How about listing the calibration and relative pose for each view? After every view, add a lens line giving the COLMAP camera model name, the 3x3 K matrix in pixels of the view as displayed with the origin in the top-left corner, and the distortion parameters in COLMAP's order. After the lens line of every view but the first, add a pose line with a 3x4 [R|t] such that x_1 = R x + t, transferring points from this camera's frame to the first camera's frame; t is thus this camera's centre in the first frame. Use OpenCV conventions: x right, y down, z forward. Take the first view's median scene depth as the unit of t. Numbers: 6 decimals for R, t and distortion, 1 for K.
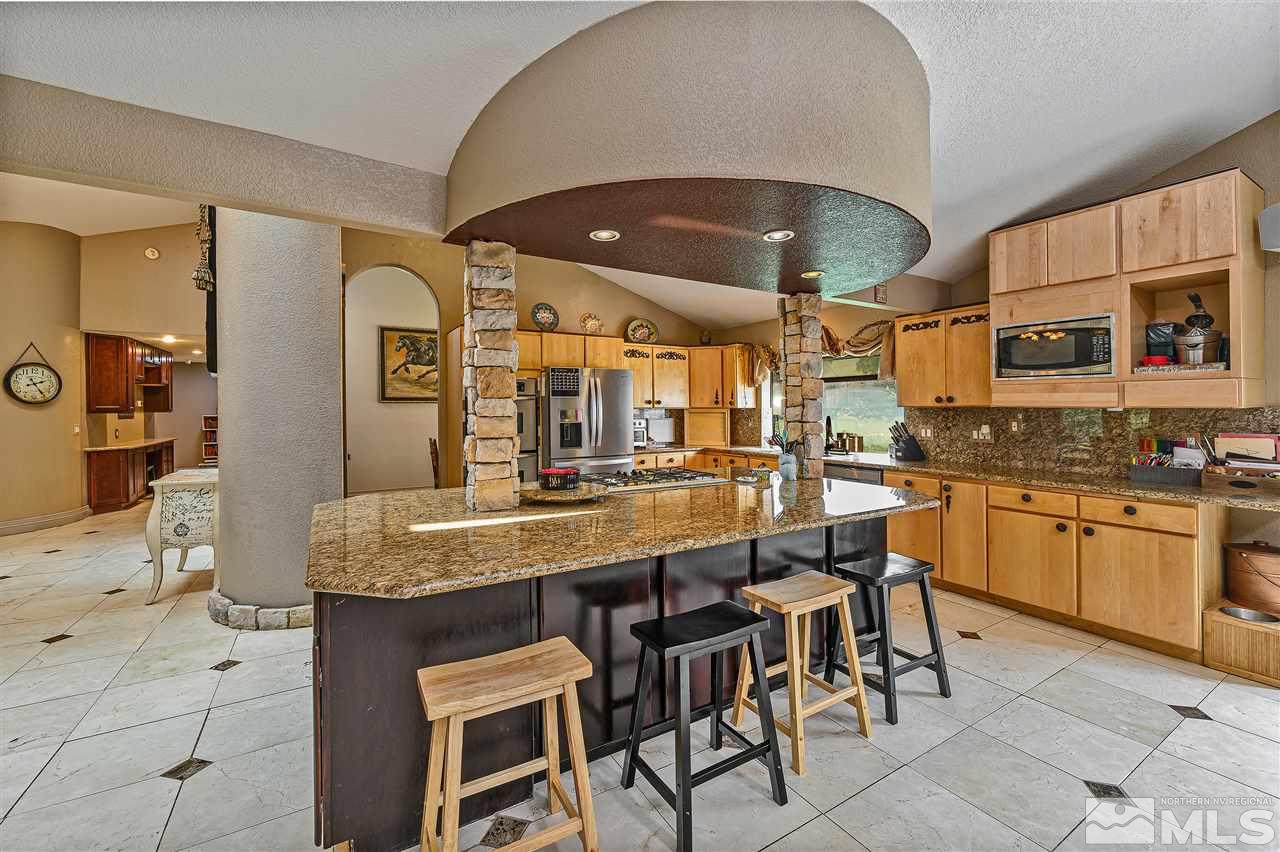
lens RADIAL K [[527.7, 0, 640.9], [0, 527.7, 408.5], [0, 0, 1]] dist [-0.004564, -0.000146]
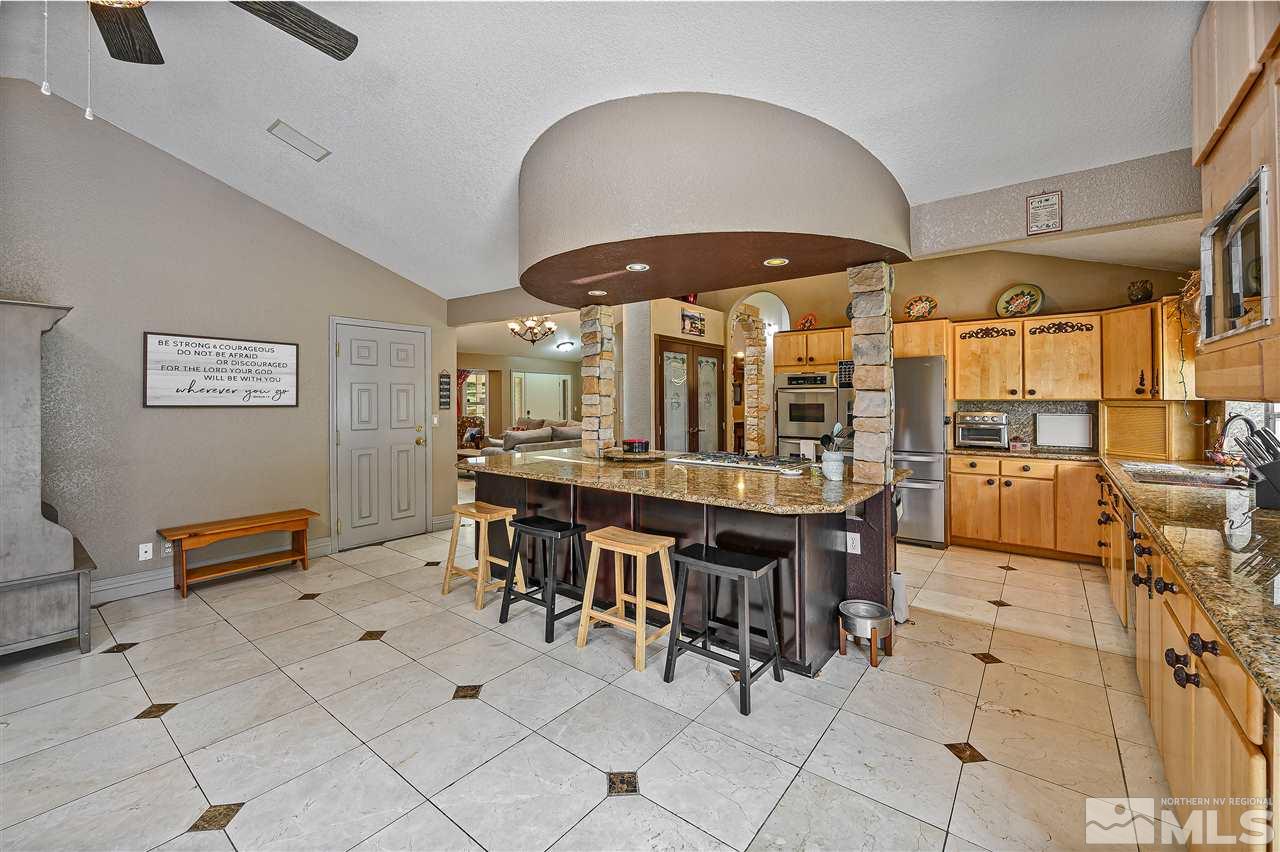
lens RADIAL K [[527.7, 0, 631.0], [0, 527.7, 399.4], [0, 0, 1]] dist [-0.004564, -0.000146]
pose [[0.341135, 0.002002, -0.940012, 0.498084], [-0.005302, 0.999986, 0.000206, 0.001459], [0.939999, 0.004914, 0.341141, 0.182163]]
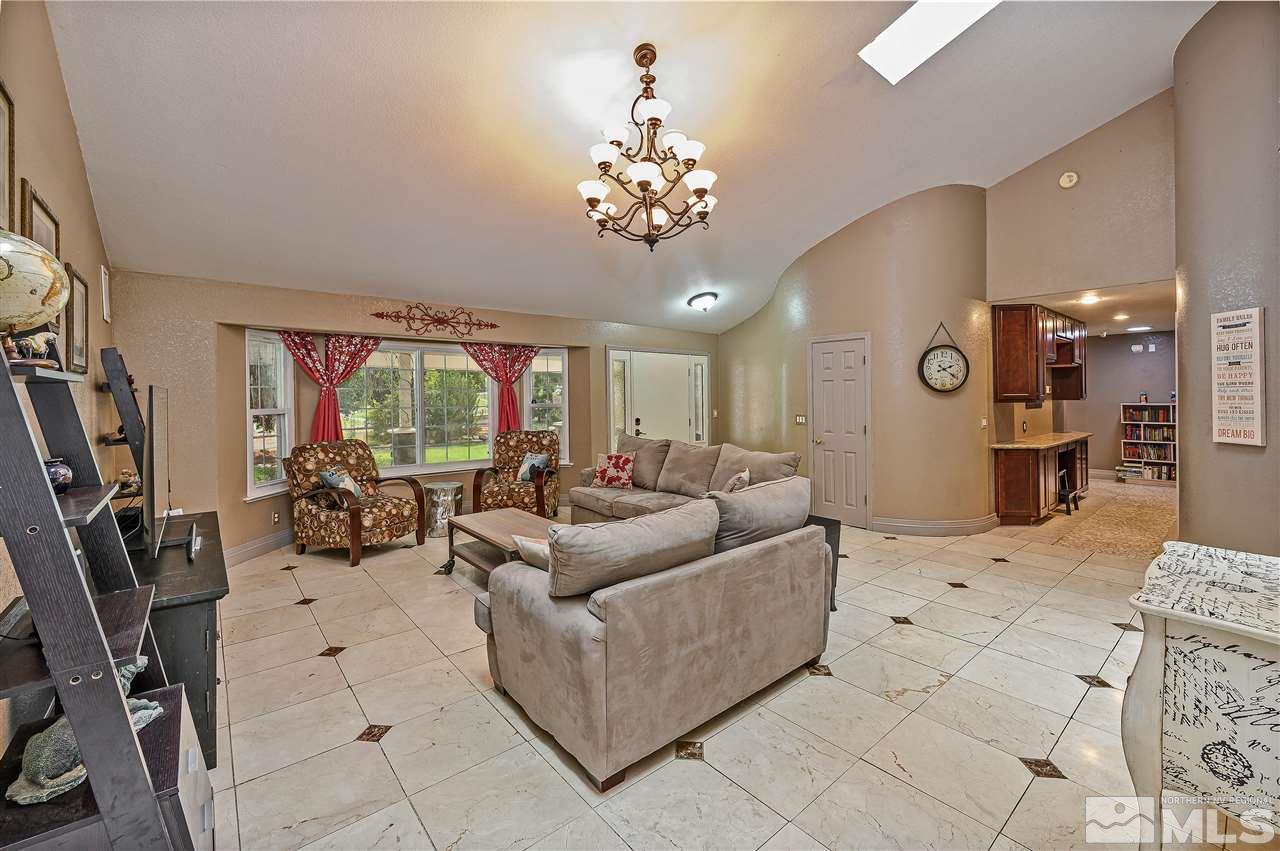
lens RADIAL K [[527.7, 0, 635.1], [0, 527.7, 394.6], [0, 0, 1]] dist [-0.004564, -0.000146]
pose [[0.153723, -0.000435, -0.988114, -0.317239], [0.002718, 0.999996, -0.000018, -0.004873], [0.988110, -0.002683, 0.153724, 0.308504]]
